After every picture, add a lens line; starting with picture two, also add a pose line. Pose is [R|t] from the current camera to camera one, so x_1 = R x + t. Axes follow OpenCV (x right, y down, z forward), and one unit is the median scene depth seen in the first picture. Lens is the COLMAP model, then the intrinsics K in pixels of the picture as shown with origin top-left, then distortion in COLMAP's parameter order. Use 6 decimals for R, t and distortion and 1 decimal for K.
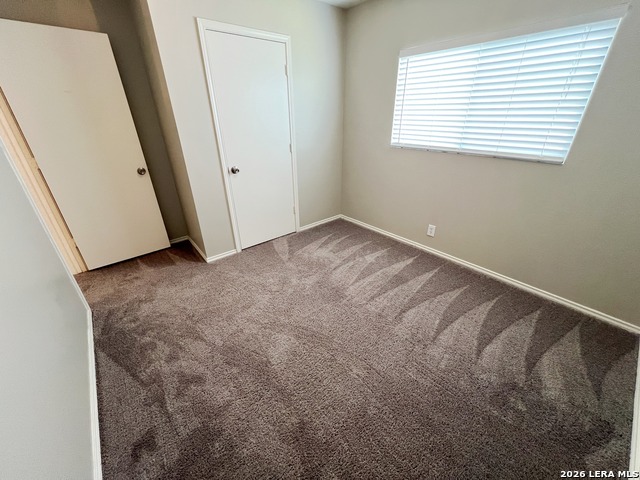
lens RADIAL K [[256.0, 0, 319.4], [0, 256.0, 239.8], [0, 0, 1]] dist [-0.001442, 0.000256]
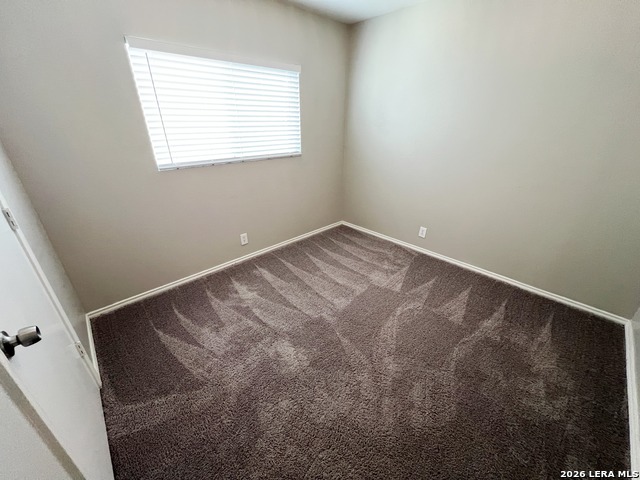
lens RADIAL K [[256.0, 0, 319.4], [0, 256.0, 239.8], [0, 0, 1]] dist [-0.001442, 0.000256]
pose [[-0.051427, -0.399673, 0.915214, -0.553097], [0.458358, 0.804757, 0.377192, -0.307832], [-0.887278, 0.438894, 0.141807, 0.658273]]
